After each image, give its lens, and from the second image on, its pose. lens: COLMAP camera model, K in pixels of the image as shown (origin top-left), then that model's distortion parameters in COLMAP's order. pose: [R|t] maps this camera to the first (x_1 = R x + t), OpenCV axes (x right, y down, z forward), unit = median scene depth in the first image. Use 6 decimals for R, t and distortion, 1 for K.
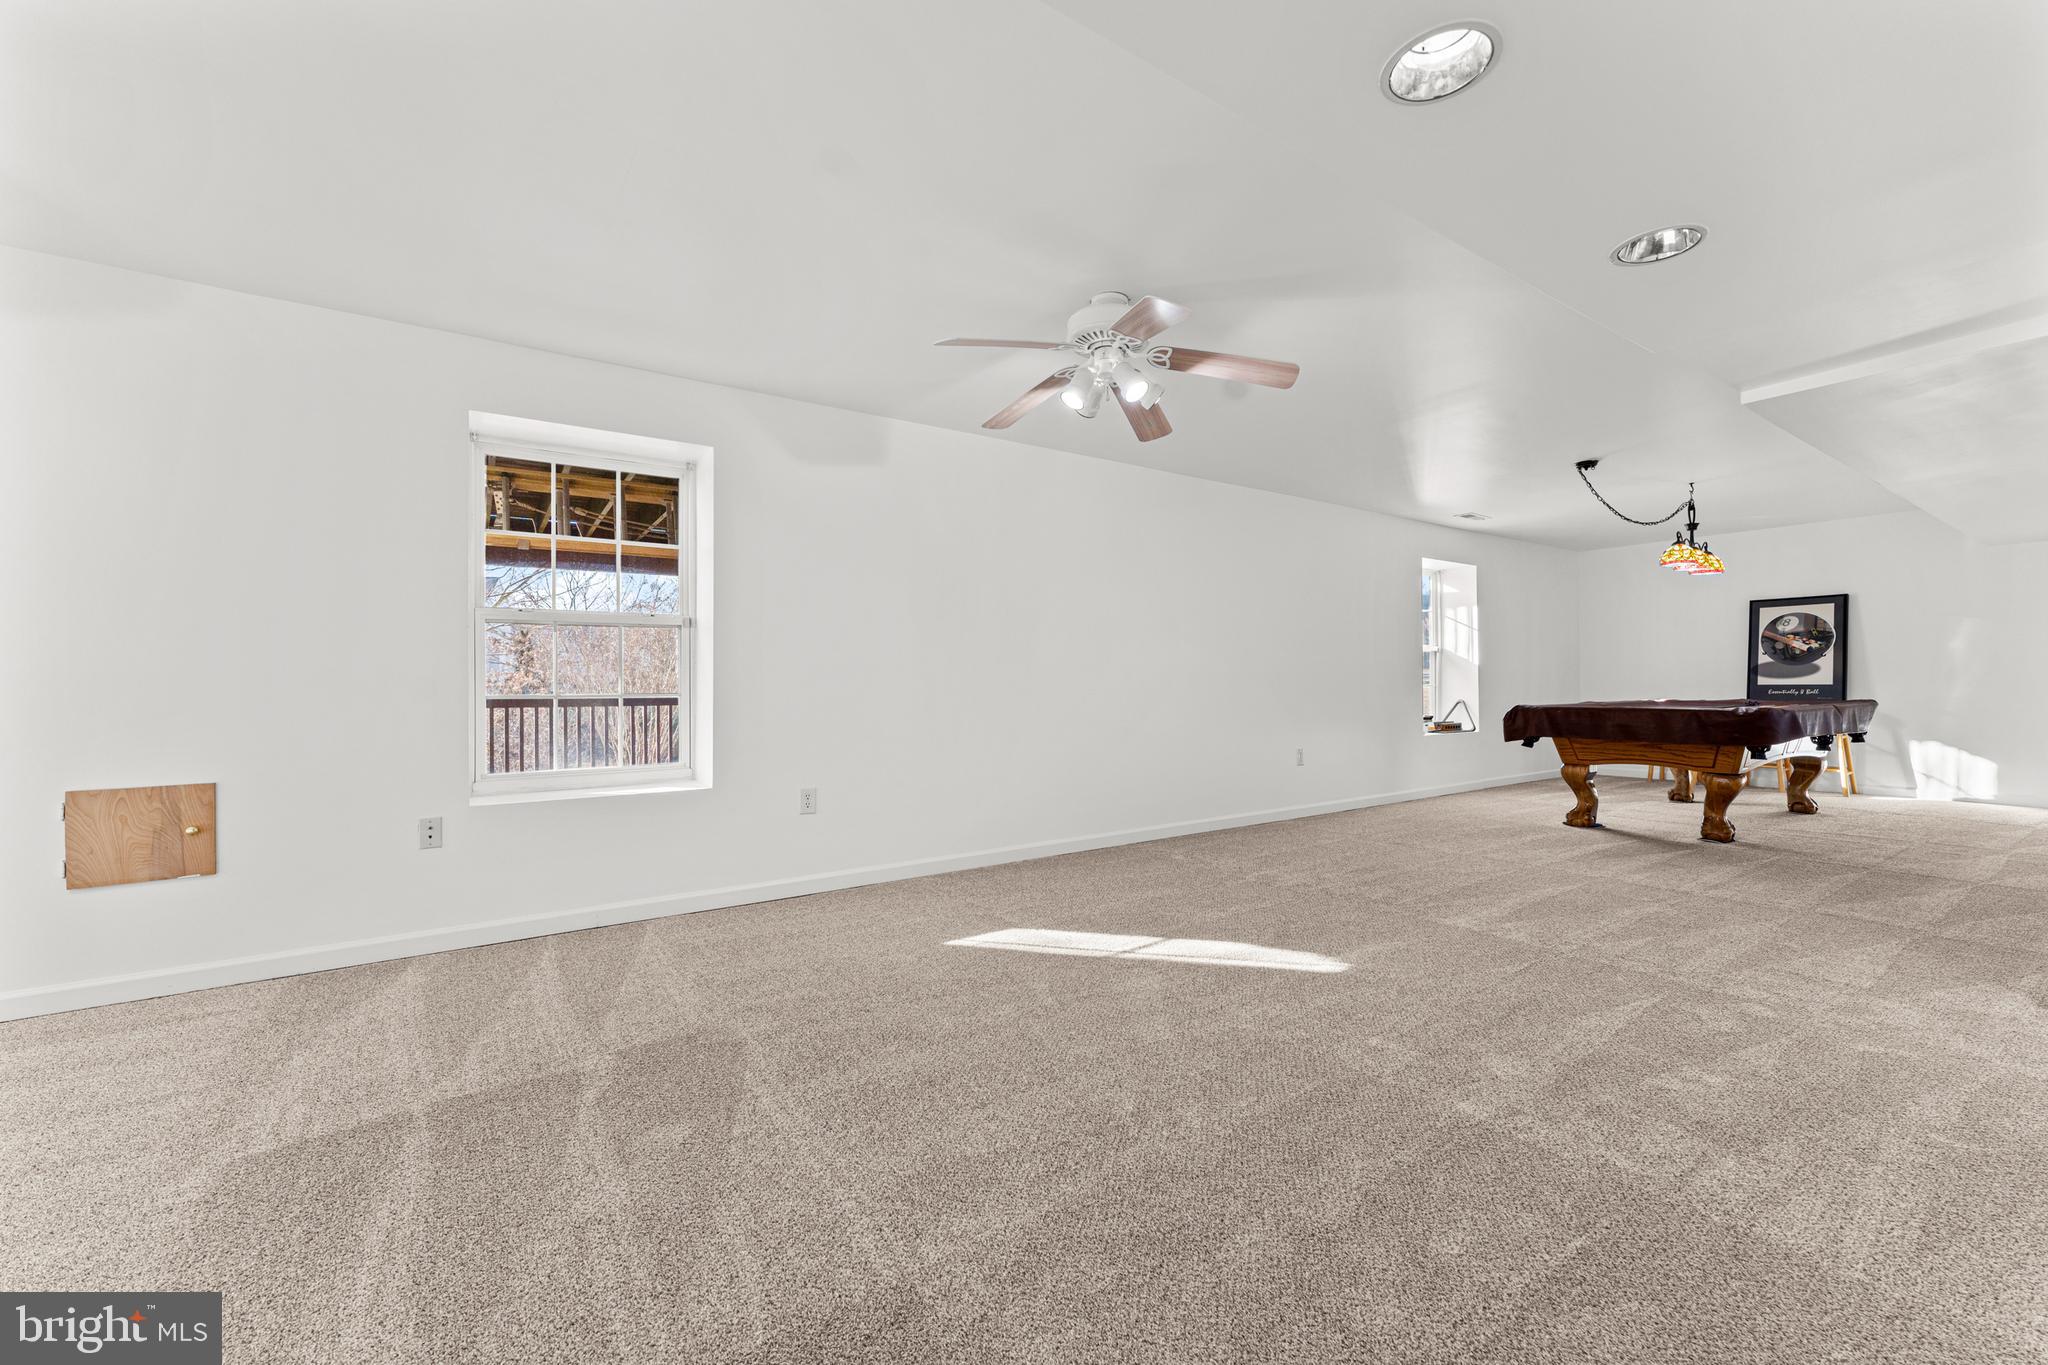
lens RADIAL K [[819.7, 0, 1020.6], [0, 819.7, 687.8], [0, 0, 1]] dist [0.002554, -0.000412]
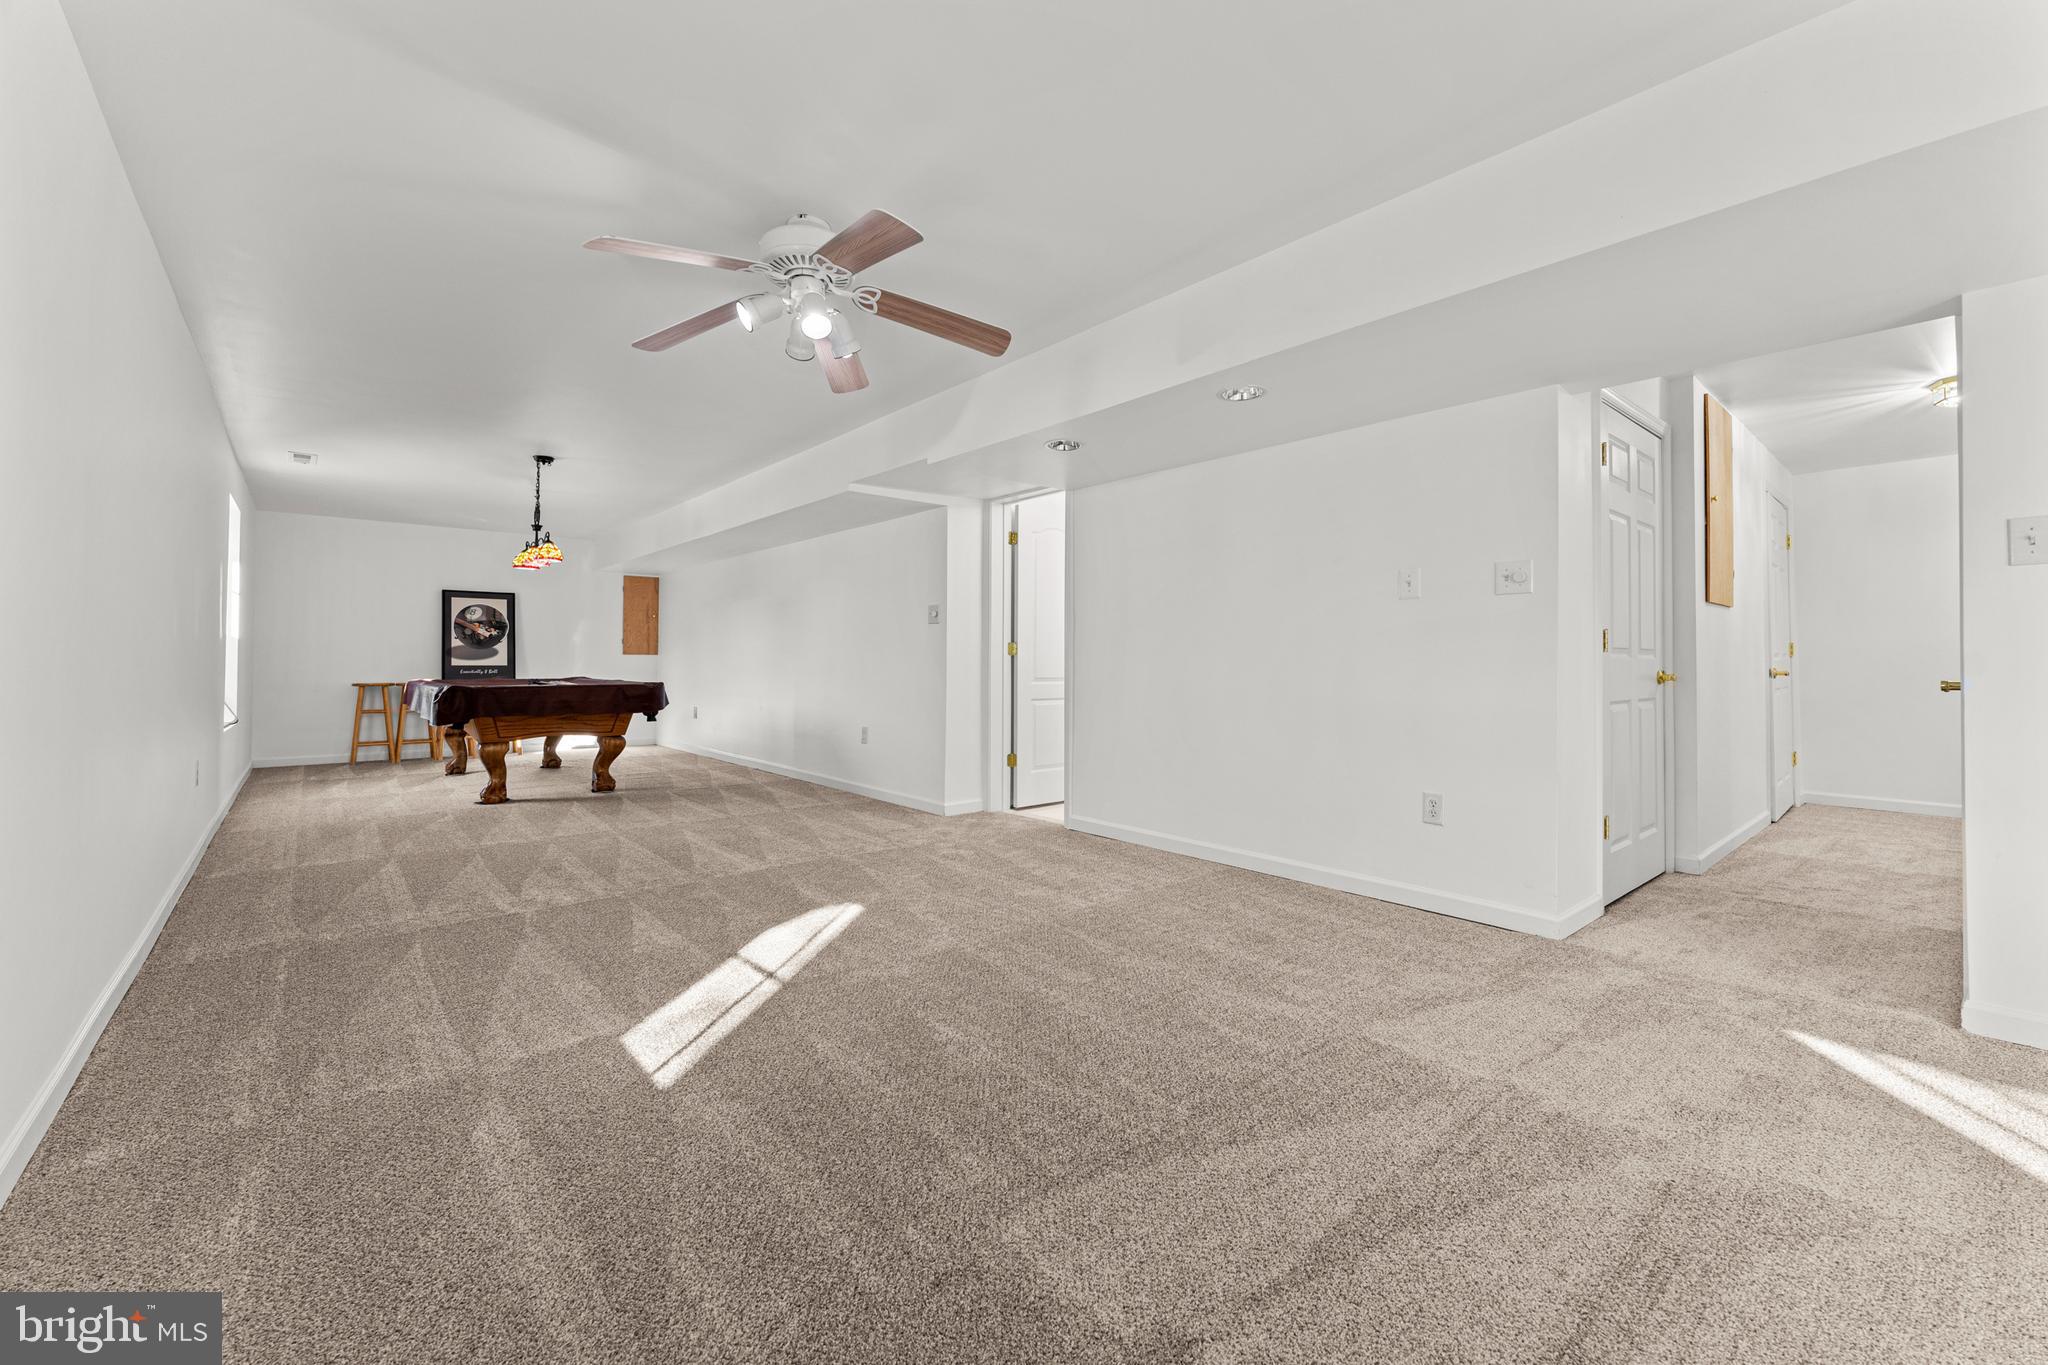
lens RADIAL K [[819.7, 0, 1020.3], [0, 819.7, 666.3], [0, 0, 1]] dist [0.002554, -0.000412]
pose [[-0.083064, 0.000597, 0.996544, -0.302381], [0.003579, 0.999994, -0.000300, 0.000760], [-0.996538, 0.003542, -0.083065, 0.328588]]
